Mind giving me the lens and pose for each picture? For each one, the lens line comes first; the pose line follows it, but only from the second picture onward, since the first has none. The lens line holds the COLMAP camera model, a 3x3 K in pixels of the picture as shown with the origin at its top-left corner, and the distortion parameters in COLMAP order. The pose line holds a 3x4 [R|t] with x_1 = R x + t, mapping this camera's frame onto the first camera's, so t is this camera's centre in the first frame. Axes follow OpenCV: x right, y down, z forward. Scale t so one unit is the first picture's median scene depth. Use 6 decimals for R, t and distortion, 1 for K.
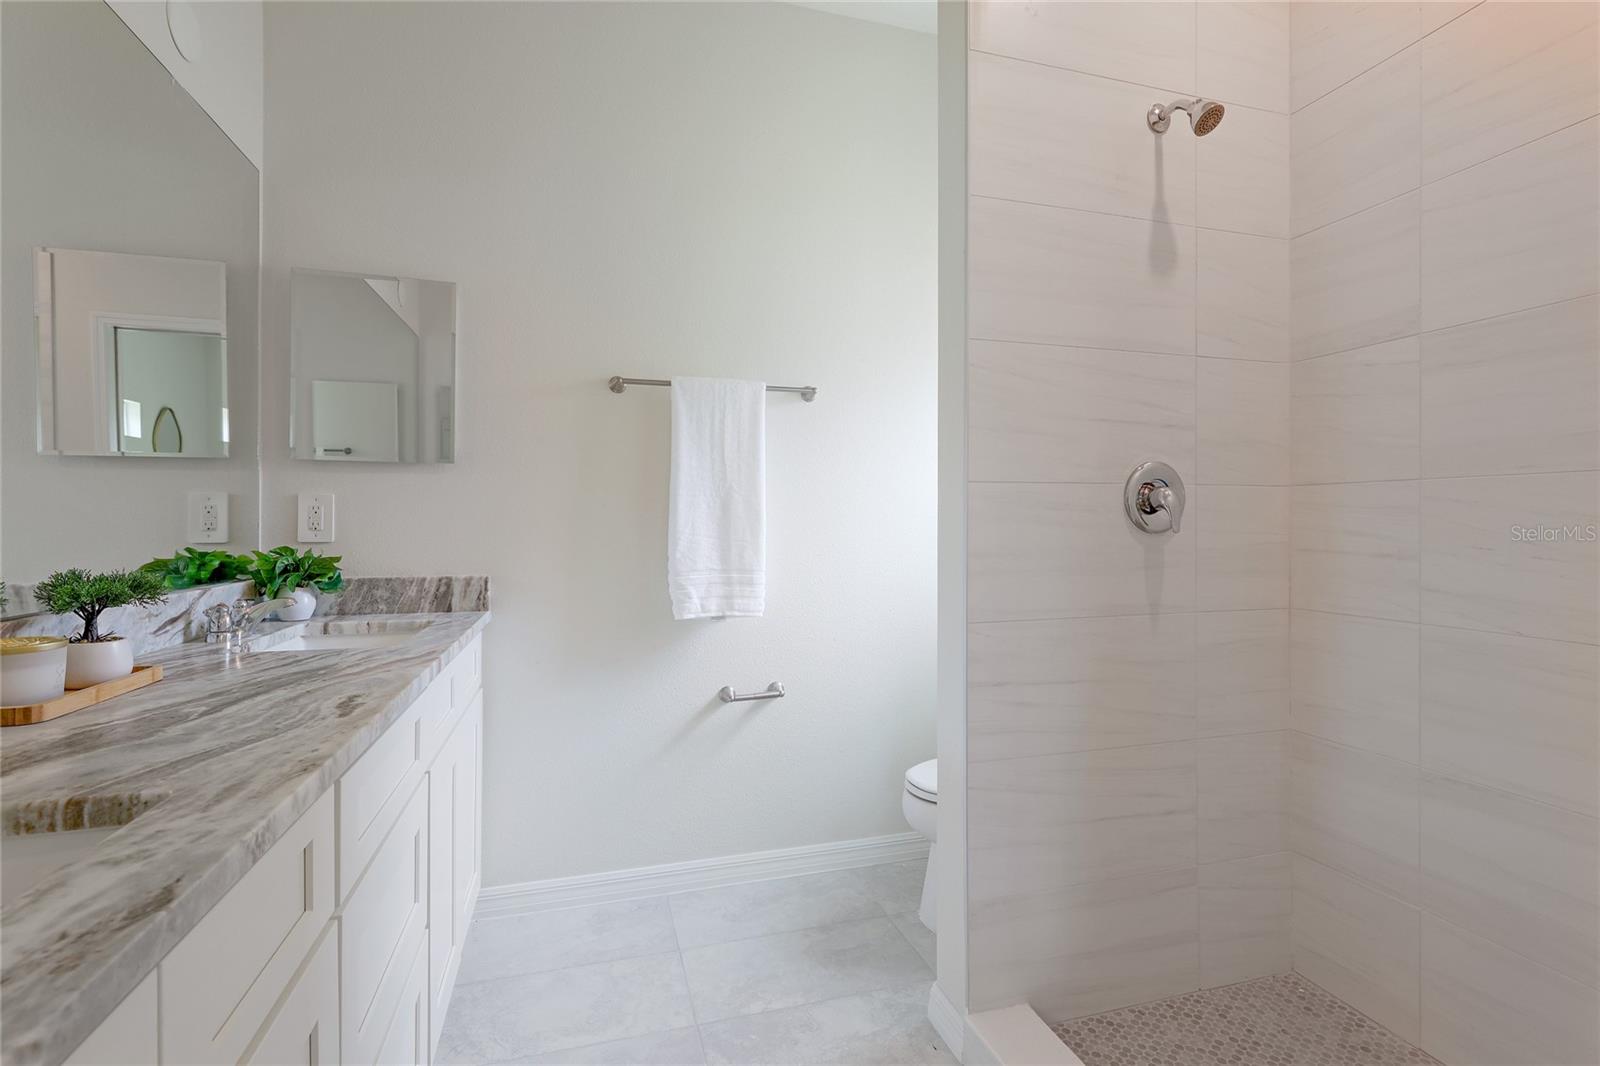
lens RADIAL K [[736.8, 0, 801.3], [0, 736.8, 532.5], [0, 0, 1]] dist [-0.004225, -0.000009]
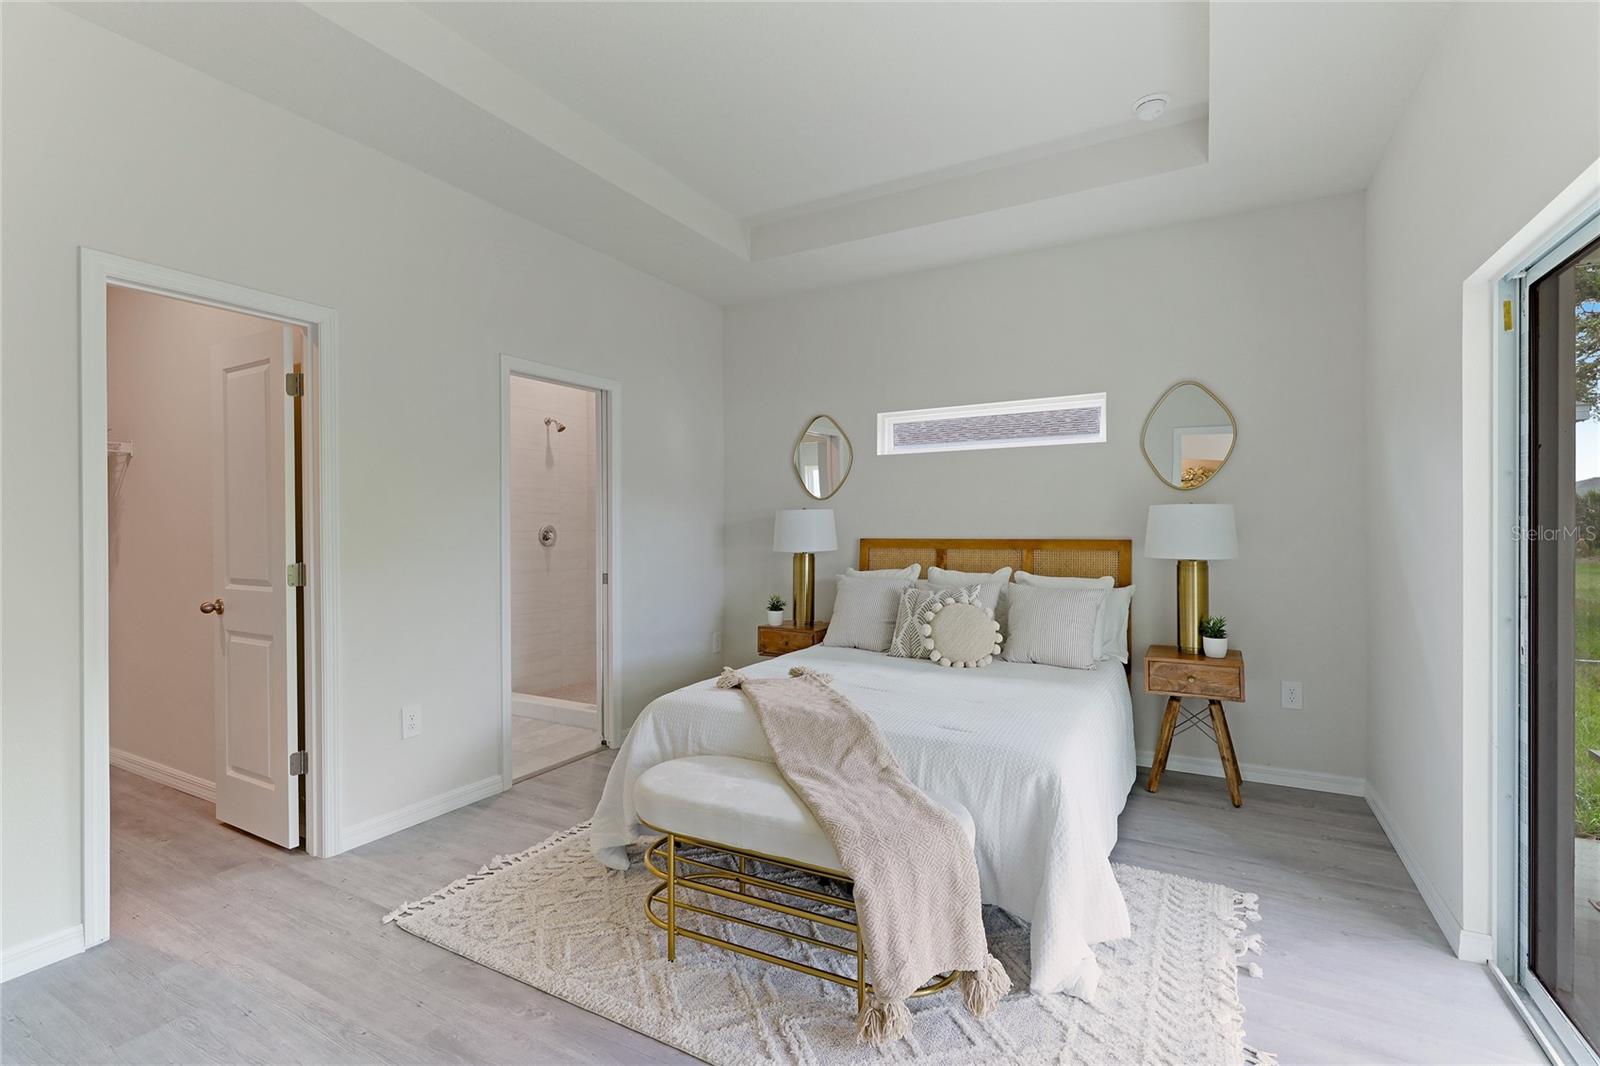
lens RADIAL K [[736.8, 0, 793.4], [0, 736.8, 529.6], [0, 0, 1]] dist [-0.004225, -0.000009]
pose [[0.715985, -0.005720, 0.698092, -1.032012], [0.011676, 0.999925, -0.003782, -0.049472], [-0.698018, 0.010859, 0.715998, -2.124032]]
